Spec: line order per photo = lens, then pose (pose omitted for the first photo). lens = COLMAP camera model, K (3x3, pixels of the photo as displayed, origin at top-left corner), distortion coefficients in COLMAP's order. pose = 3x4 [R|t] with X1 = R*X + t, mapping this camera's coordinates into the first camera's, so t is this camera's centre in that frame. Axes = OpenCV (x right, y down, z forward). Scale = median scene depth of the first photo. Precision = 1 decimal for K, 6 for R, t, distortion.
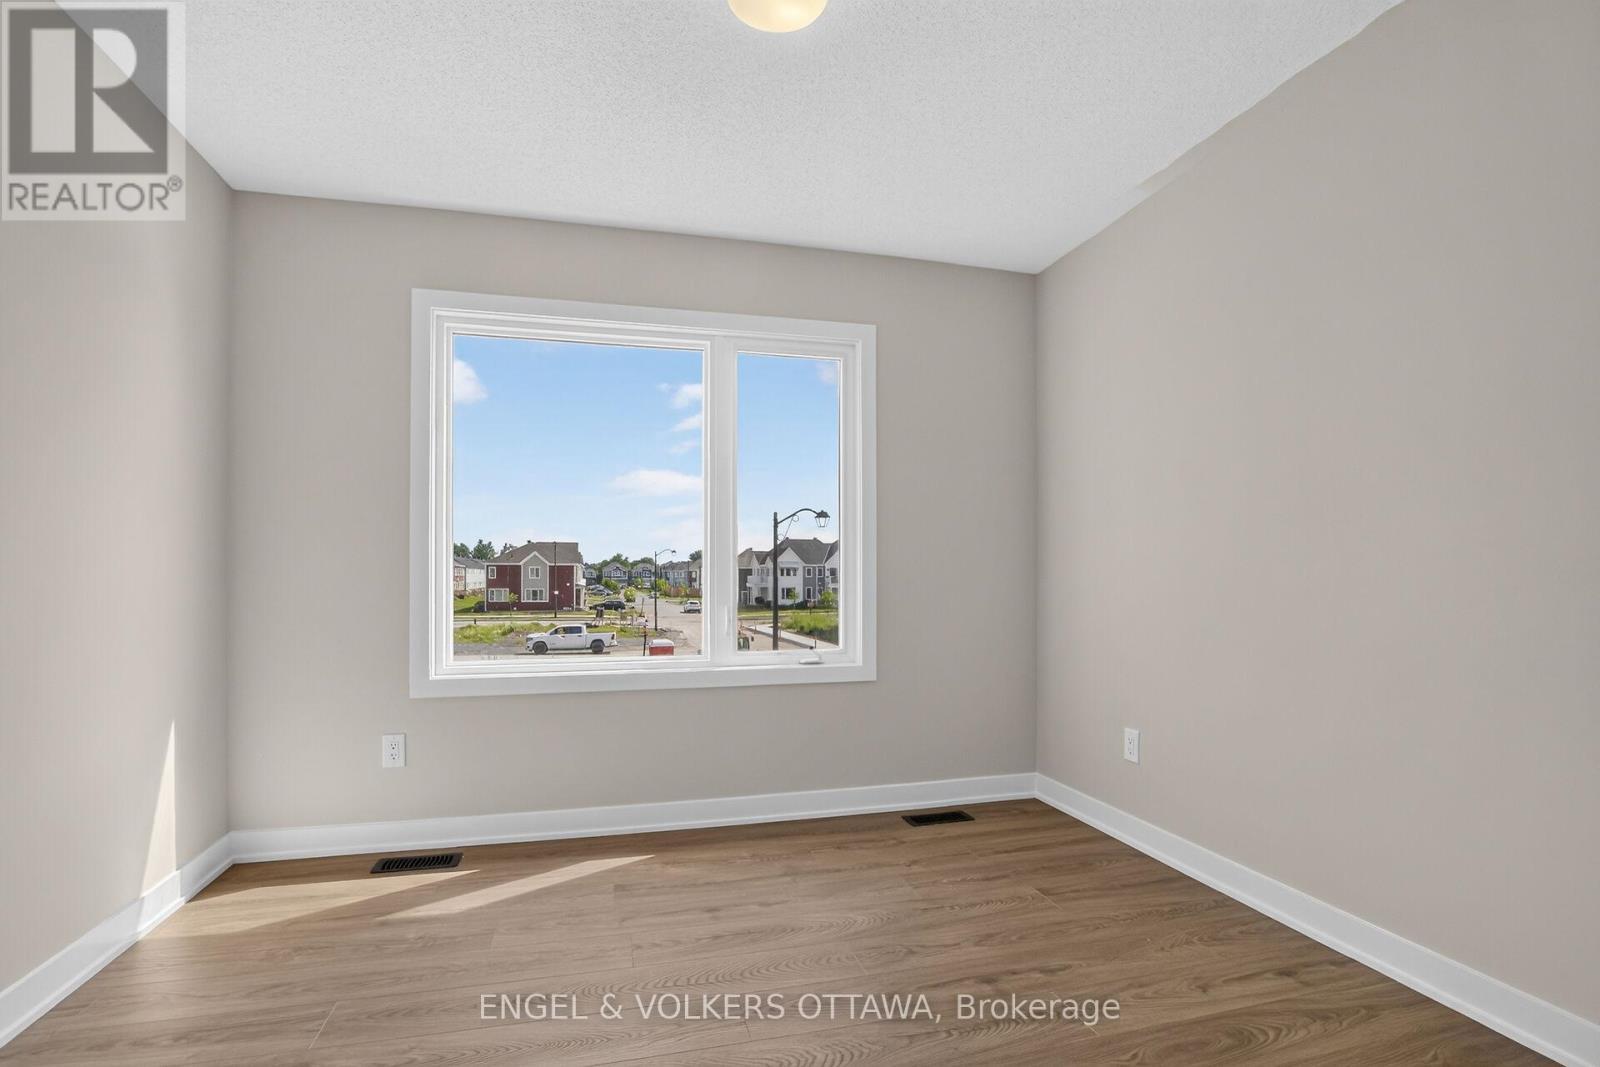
lens RADIAL K [[754.2, 0, 798.6], [0, 754.2, 560.9], [0, 0, 1]] dist [-0.027534, 0.000819]
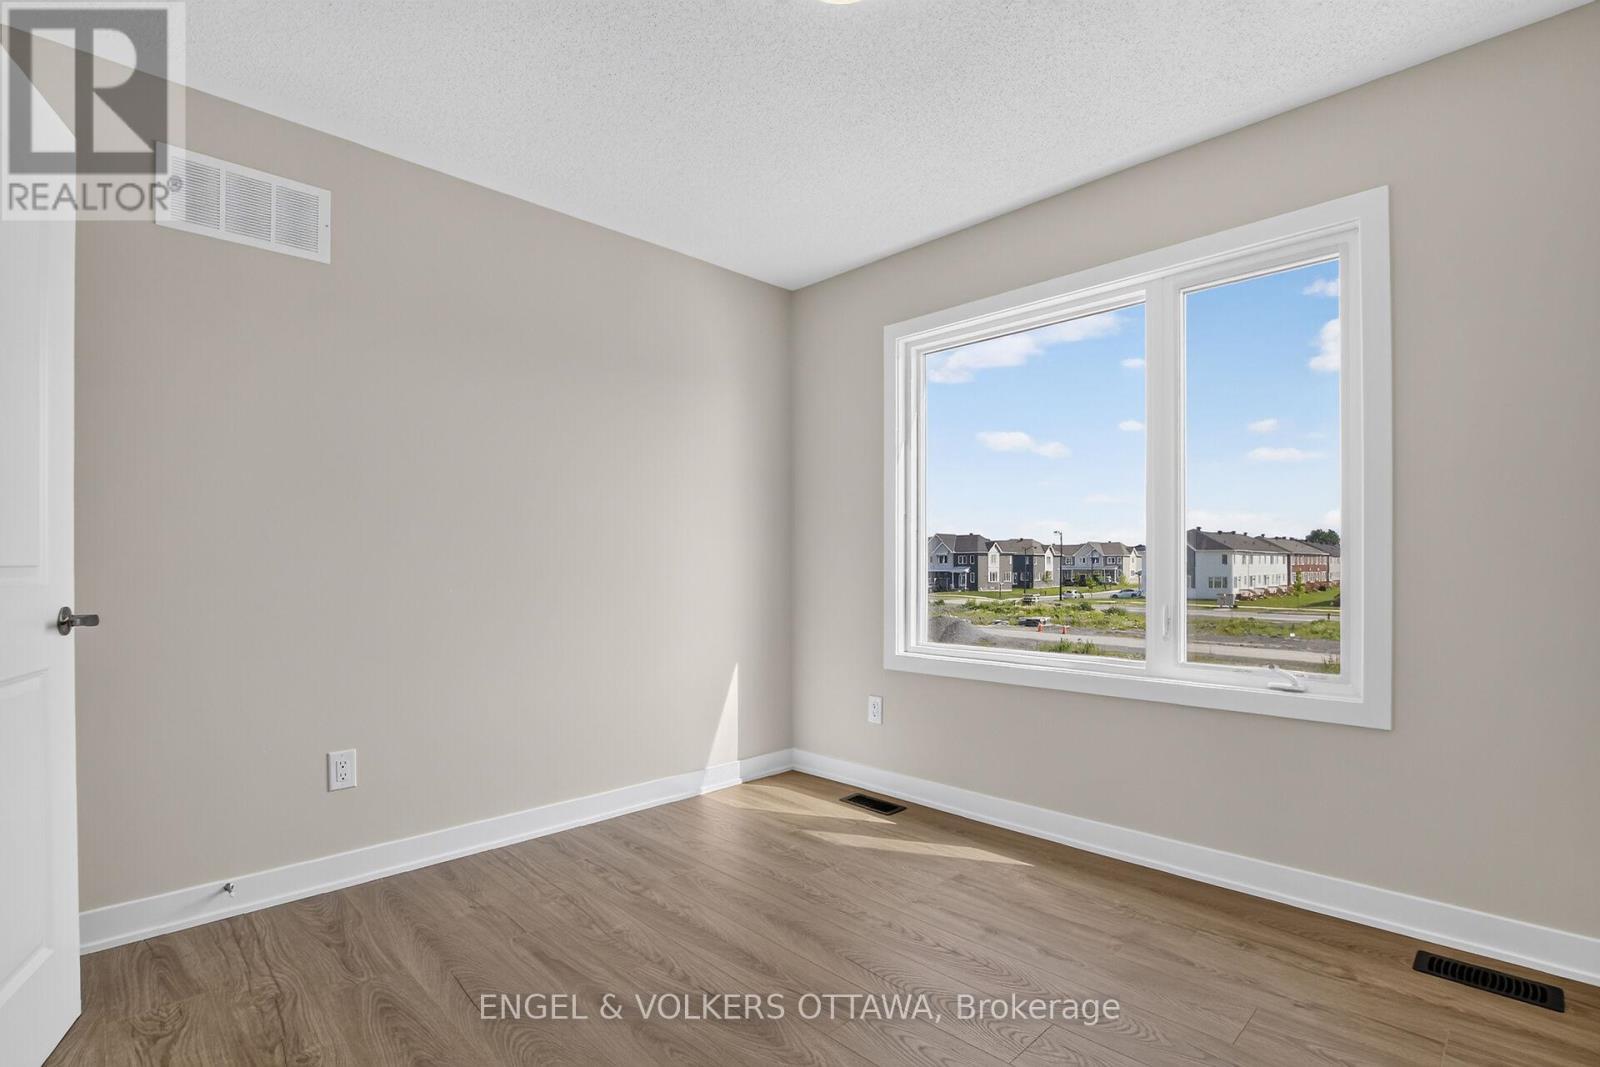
lens RADIAL K [[746.4, 0, 799.0], [0, 746.4, 553.6], [0, 0, 1]] dist [-0.029370, 0.000630]
pose [[0.503207, -0.011685, -0.864087, 0.460181], [0.015396, 0.999871, -0.004555, 0.001254], [0.864029, -0.011011, 0.503322, 0.280846]]
